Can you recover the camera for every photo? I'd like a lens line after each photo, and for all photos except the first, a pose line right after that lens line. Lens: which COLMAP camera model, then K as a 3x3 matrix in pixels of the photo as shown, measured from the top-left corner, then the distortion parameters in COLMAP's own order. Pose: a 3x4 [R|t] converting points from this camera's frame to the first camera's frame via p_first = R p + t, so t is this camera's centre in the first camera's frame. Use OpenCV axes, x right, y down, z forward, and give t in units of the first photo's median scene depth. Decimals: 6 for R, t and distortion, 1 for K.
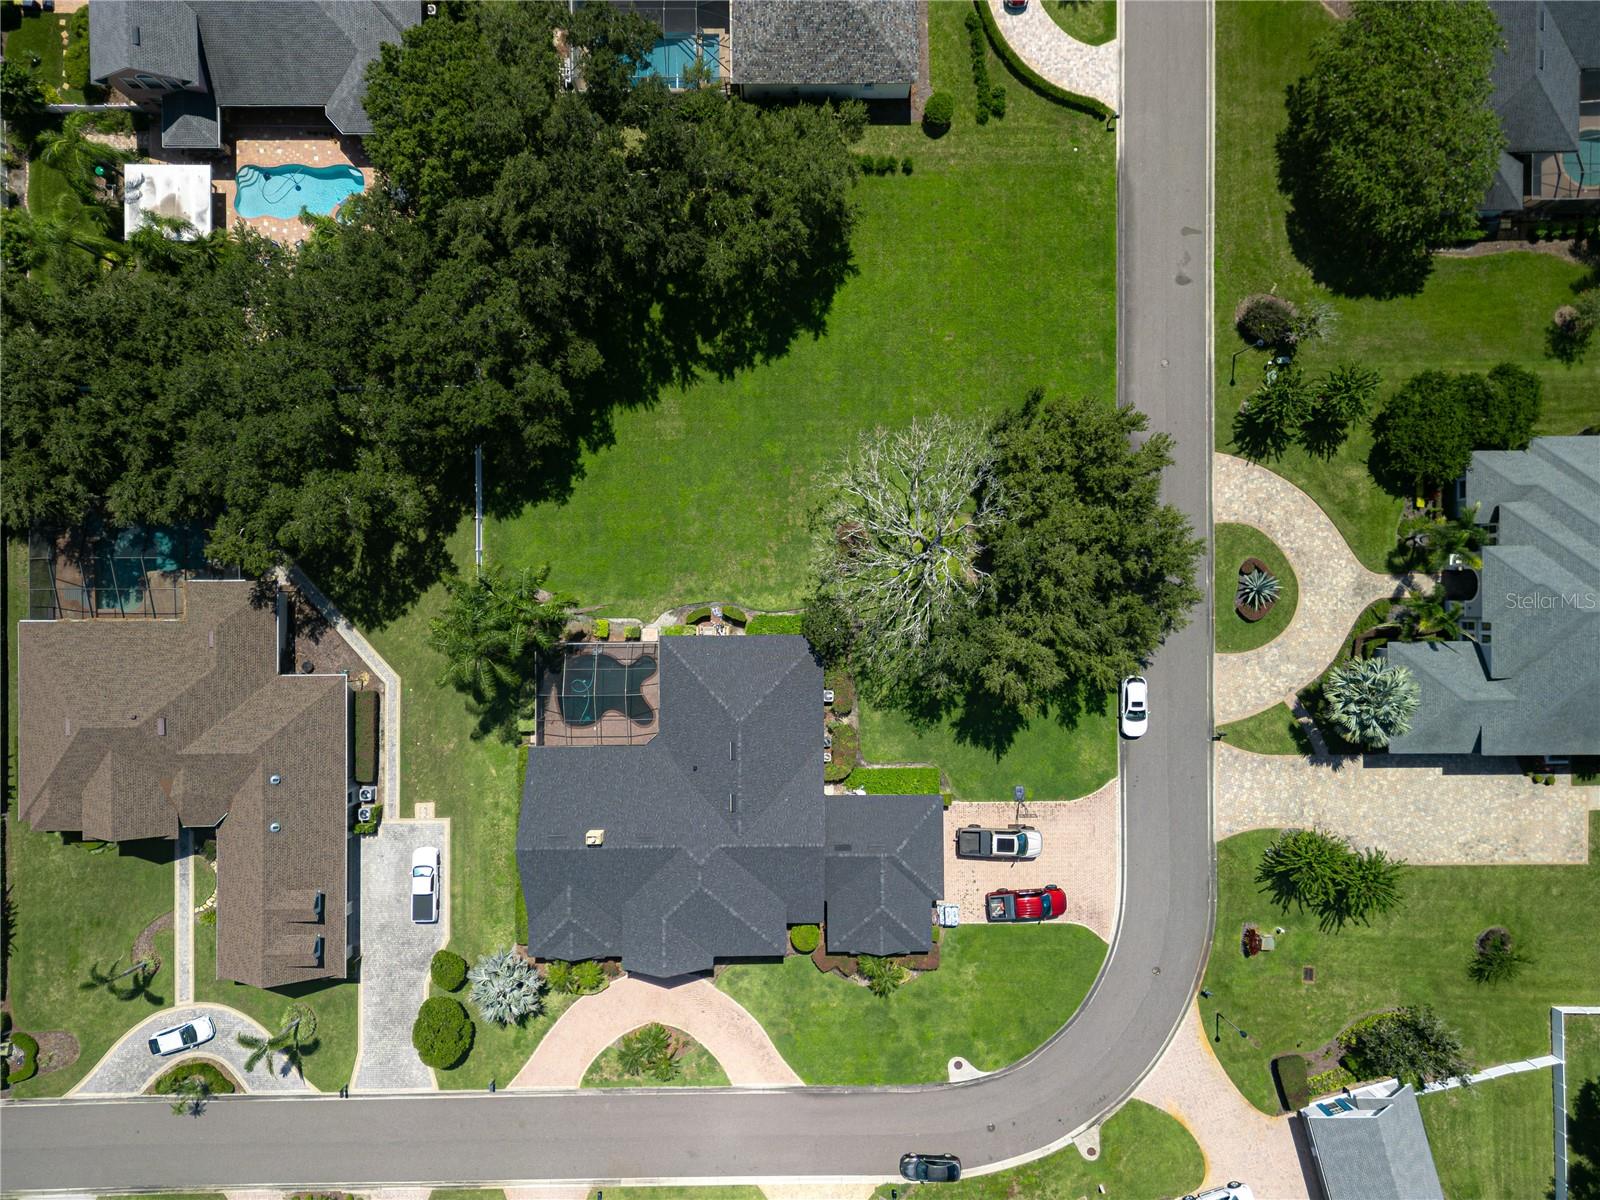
lens RADIAL K [[1116.3, 0, 801.9], [0, 1116.3, 610.2], [0, 0, 1]] dist [0.070802, -0.063430]
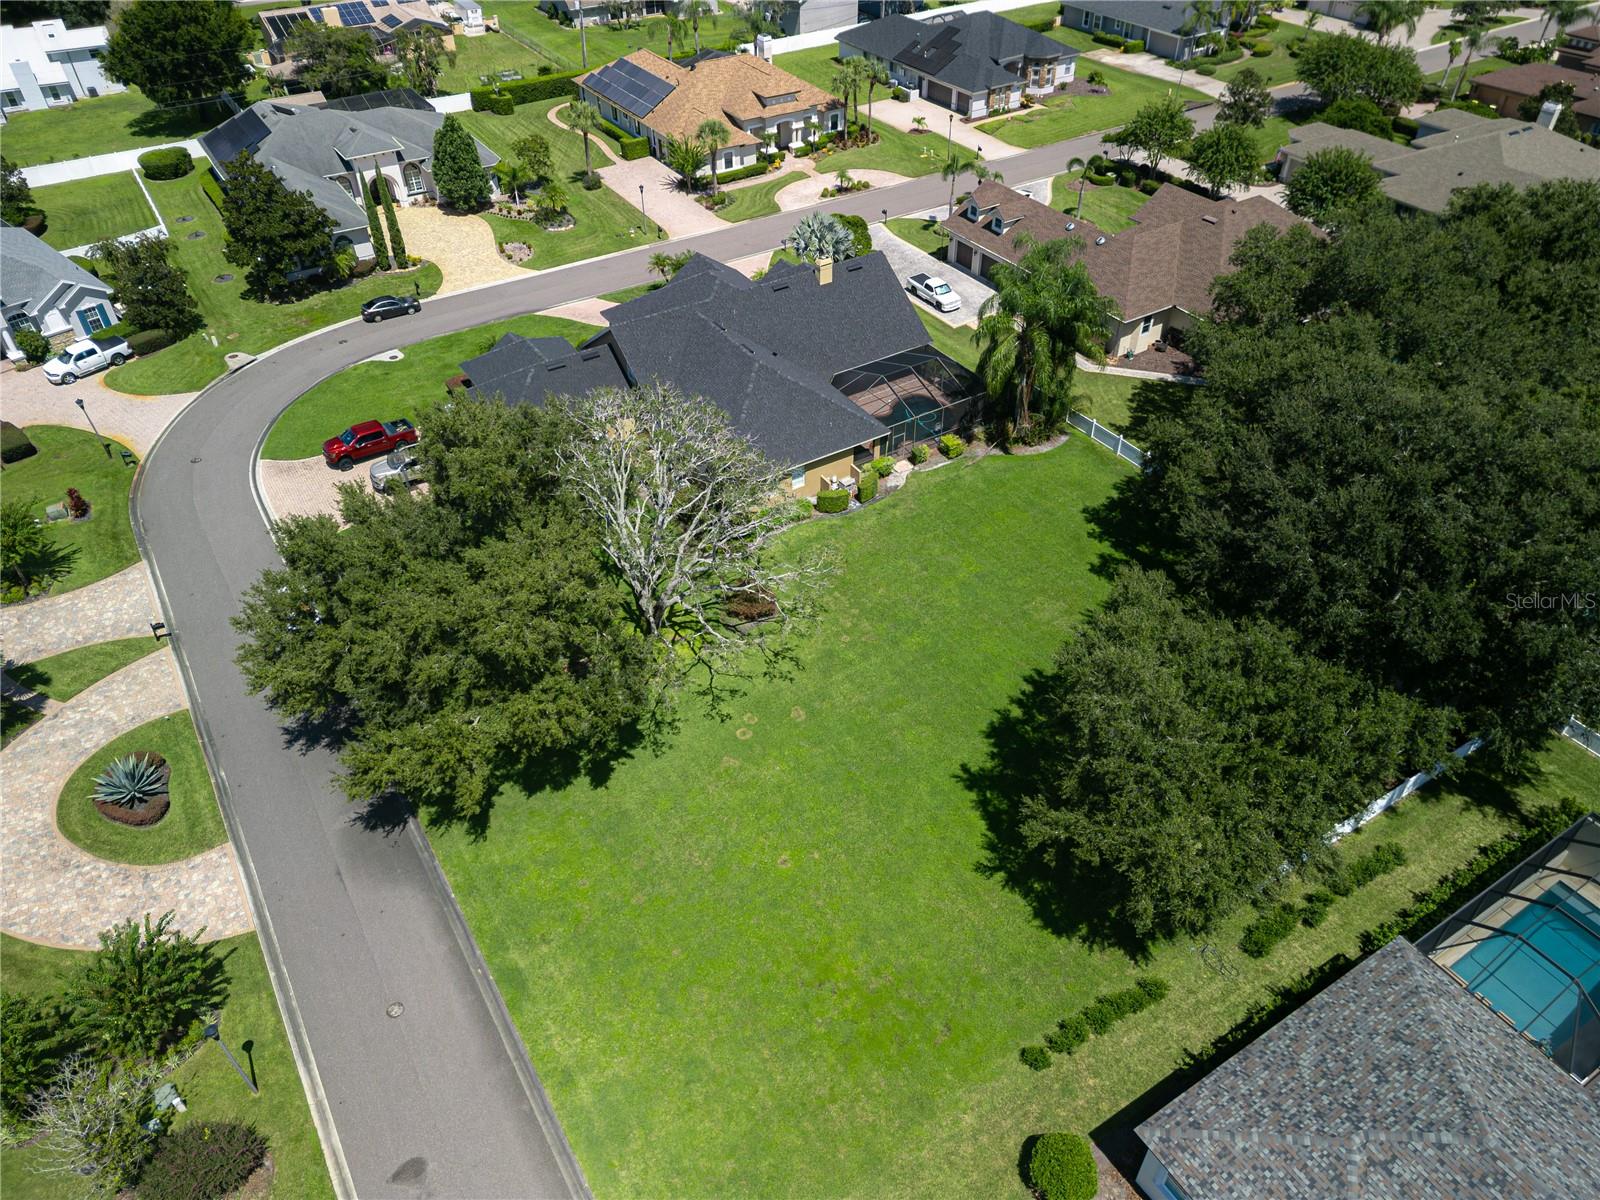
lens RADIAL K [[1116.3, 0, 801.9], [0, 1116.3, 610.2], [0, 0, 1]] dist [0.070802, -0.063430]
pose [[-0.848173, 0.345756, -0.401317, 0.309239], [-0.529698, -0.546890, 0.648329, -0.550802], [0.004687, 0.762472, 0.647004, 0.530492]]
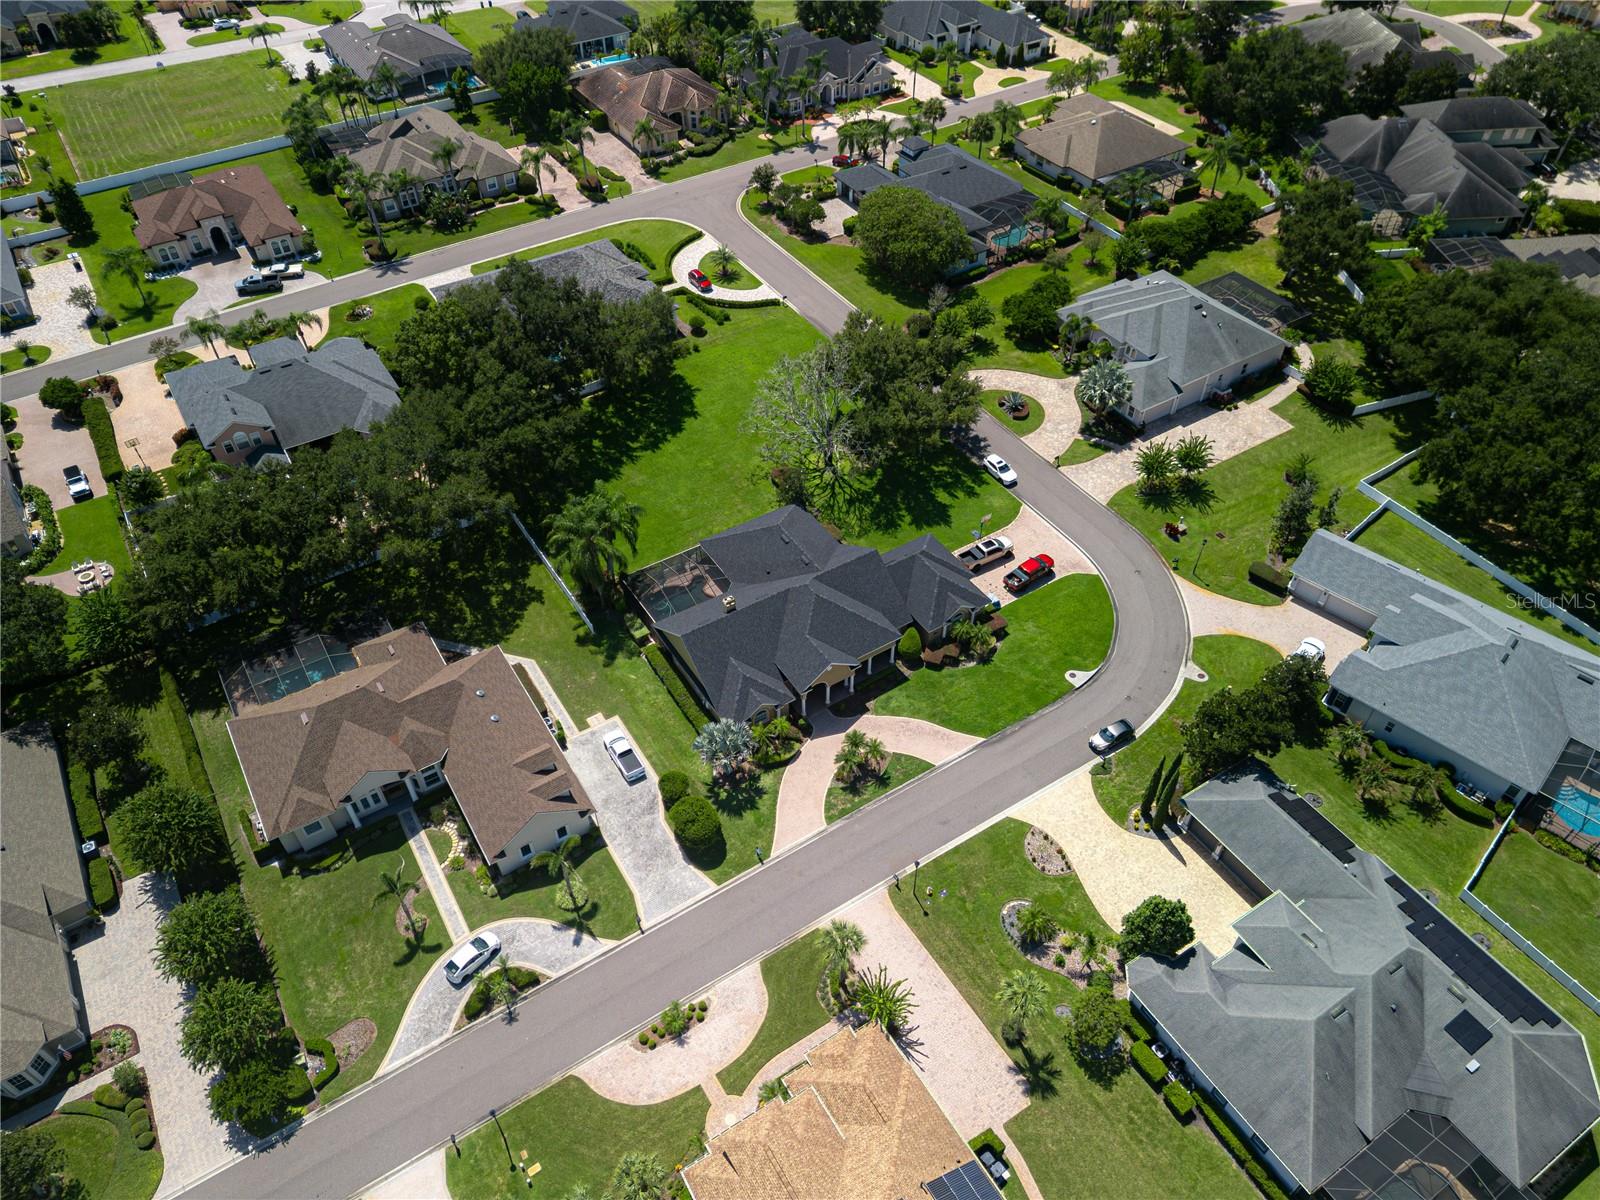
lens RADIAL K [[1116.3, 0, 801.9], [0, 1116.3, 610.2], [0, 0, 1]] dist [0.070802, -0.063430]
pose [[0.849094, -0.386131, 0.360474, -0.534382], [0.528116, 0.605638, -0.595228, 0.939077], [0.011519, 0.695777, 0.718166, 0.057314]]
